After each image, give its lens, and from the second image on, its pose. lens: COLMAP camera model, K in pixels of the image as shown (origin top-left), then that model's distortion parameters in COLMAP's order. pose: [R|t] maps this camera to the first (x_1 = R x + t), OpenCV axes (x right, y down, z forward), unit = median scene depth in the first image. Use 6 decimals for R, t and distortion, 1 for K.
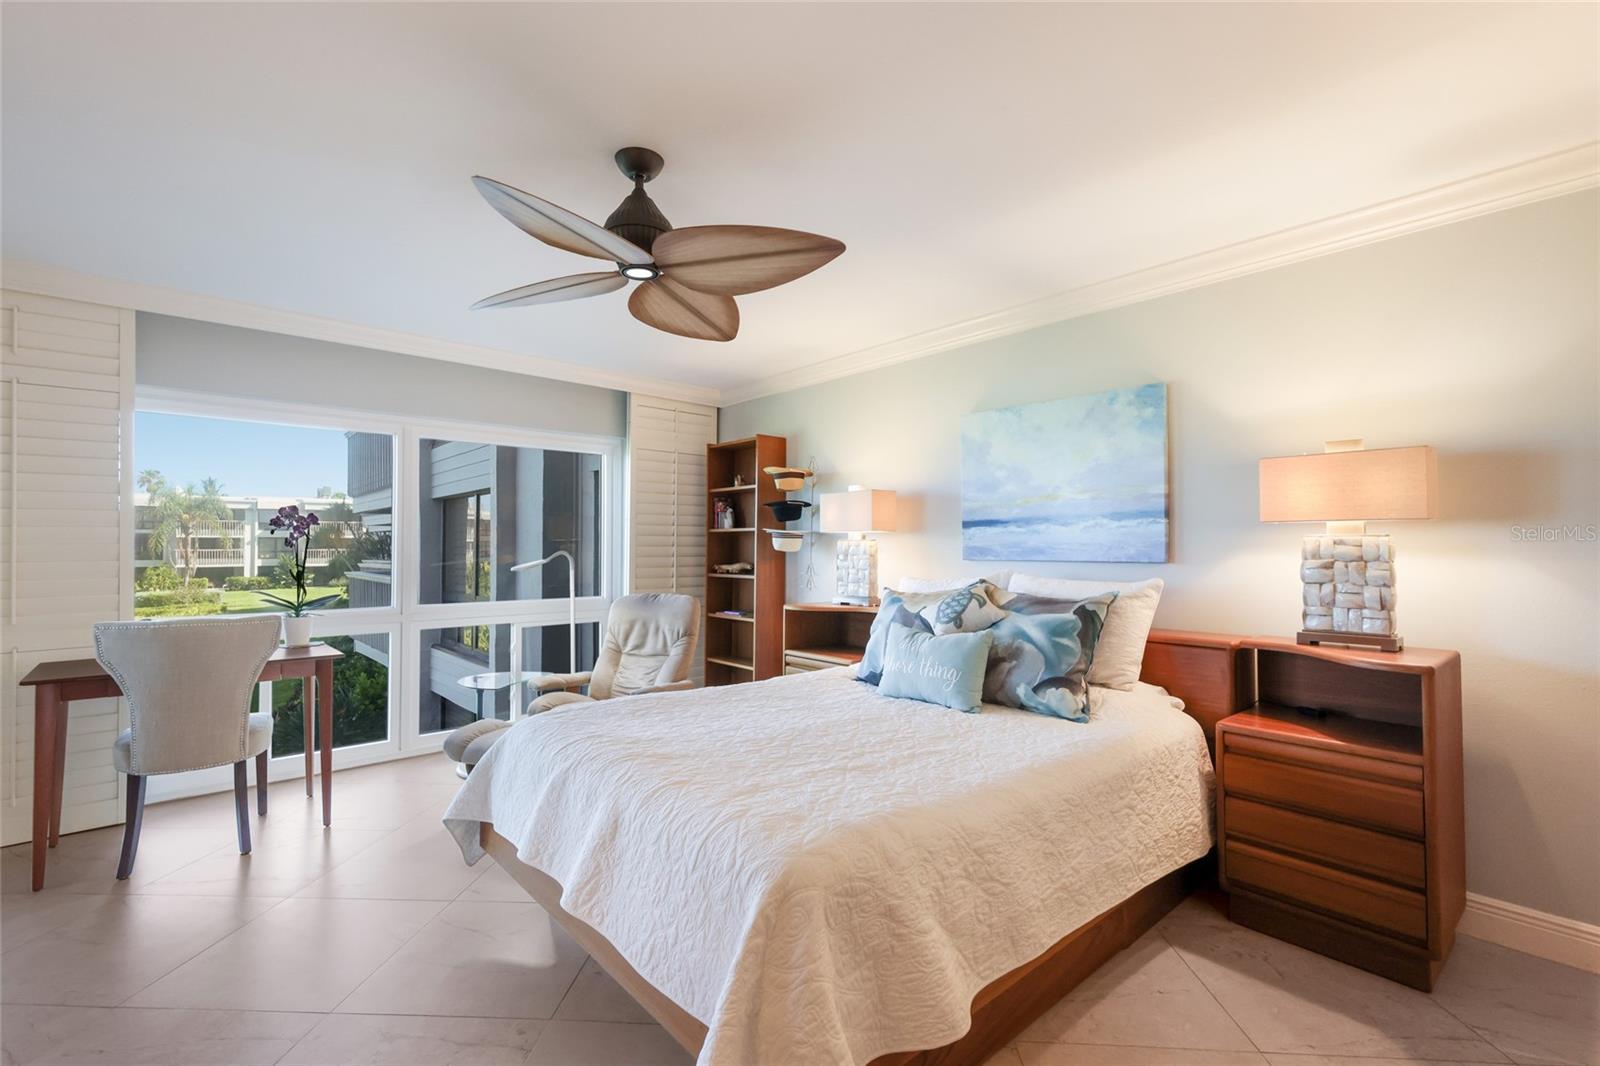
lens RADIAL K [[721.4, 0, 807.0], [0, 721.4, 525.7], [0, 0, 1]] dist [0.004779, -0.000033]
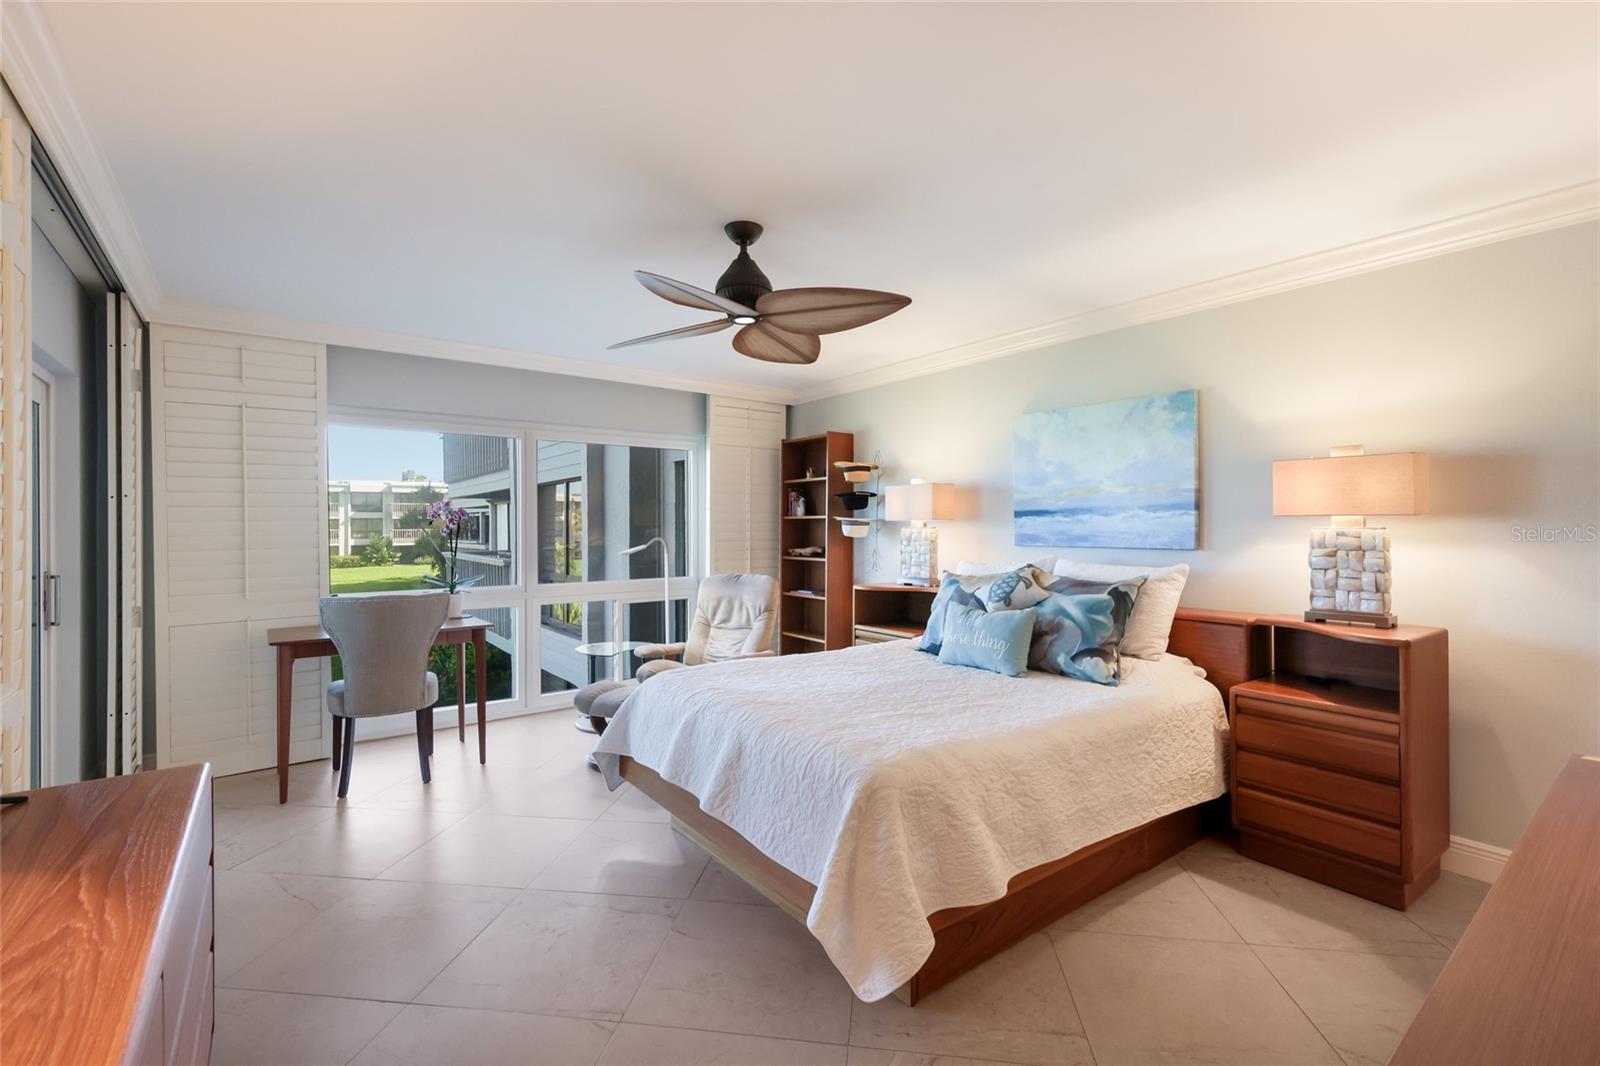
lens RADIAL K [[721.4, 0, 807.0], [0, 721.4, 525.7], [0, 0, 1]] dist [0.004779, -0.000033]
pose [[0.996760, -0.003073, -0.080371, -0.020147], [0.005490, 0.999539, 0.029863, -0.025691], [0.080242, -0.030208, 0.996318, -0.192009]]
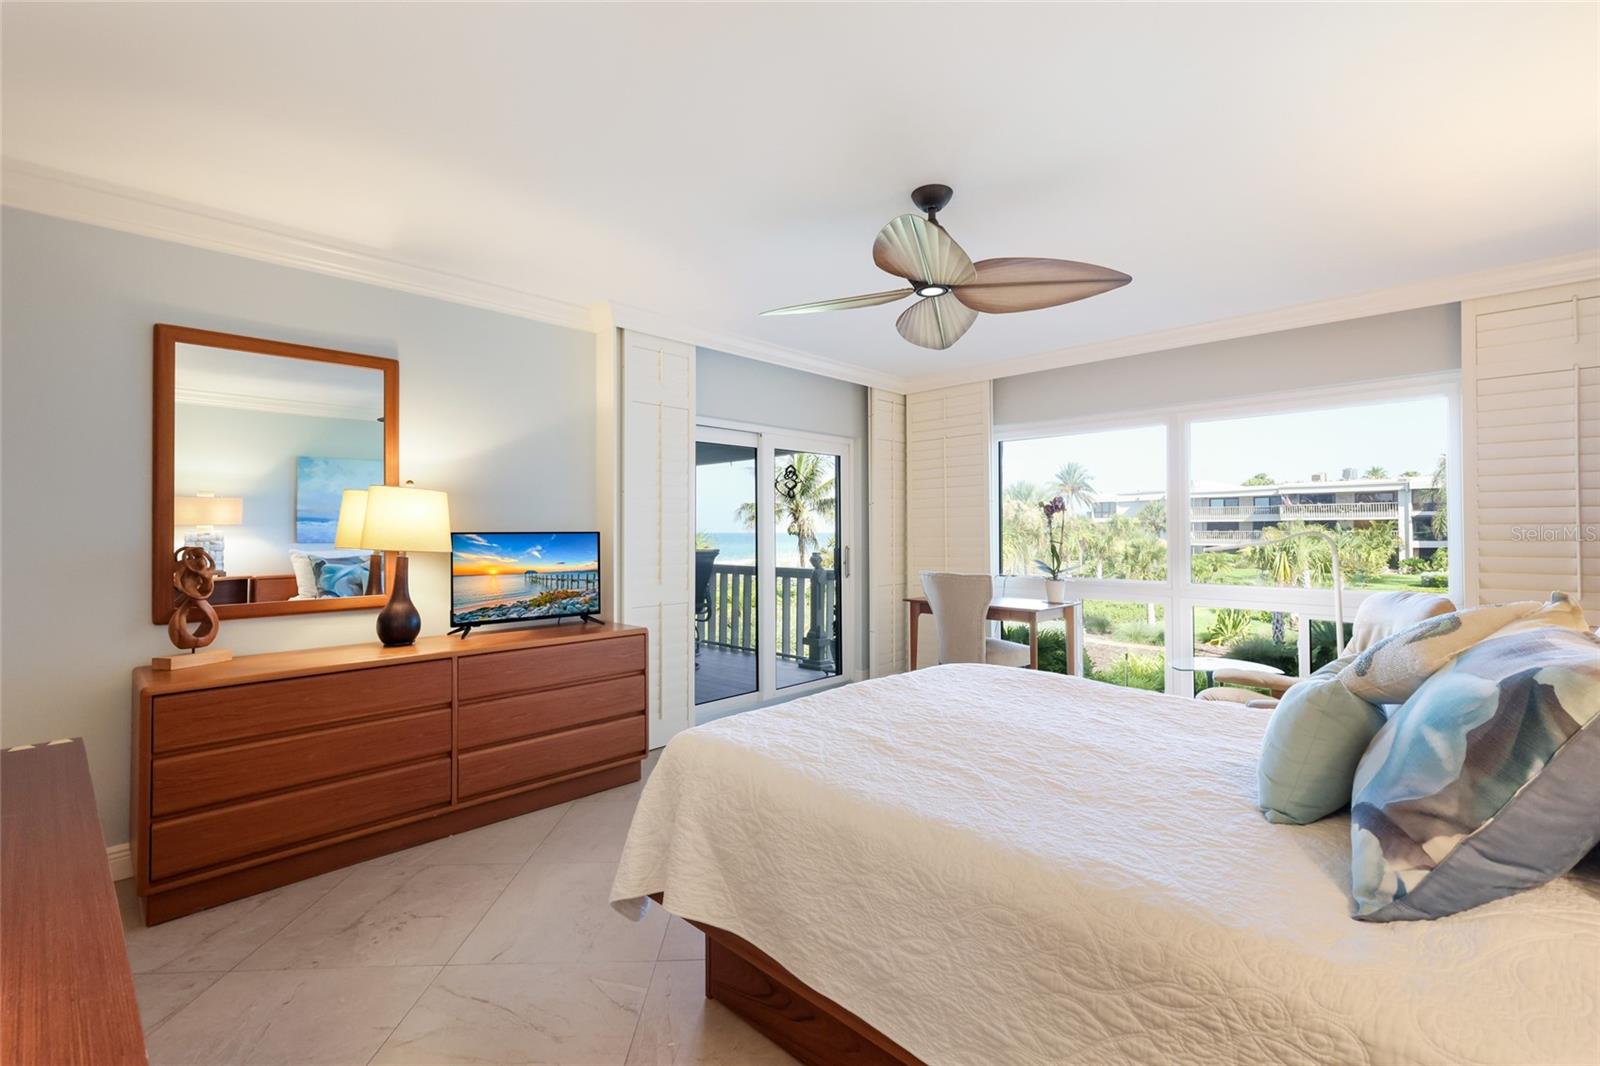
lens RADIAL K [[721.4, 0, 807.0], [0, 721.4, 525.7], [0, 0, 1]] dist [0.004779, -0.000033]
pose [[0.060329, -0.008518, -0.998142, 0.740587], [0.033318, 0.999424, -0.006515, 0.022826], [0.997622, -0.032863, 0.060578, 0.587006]]
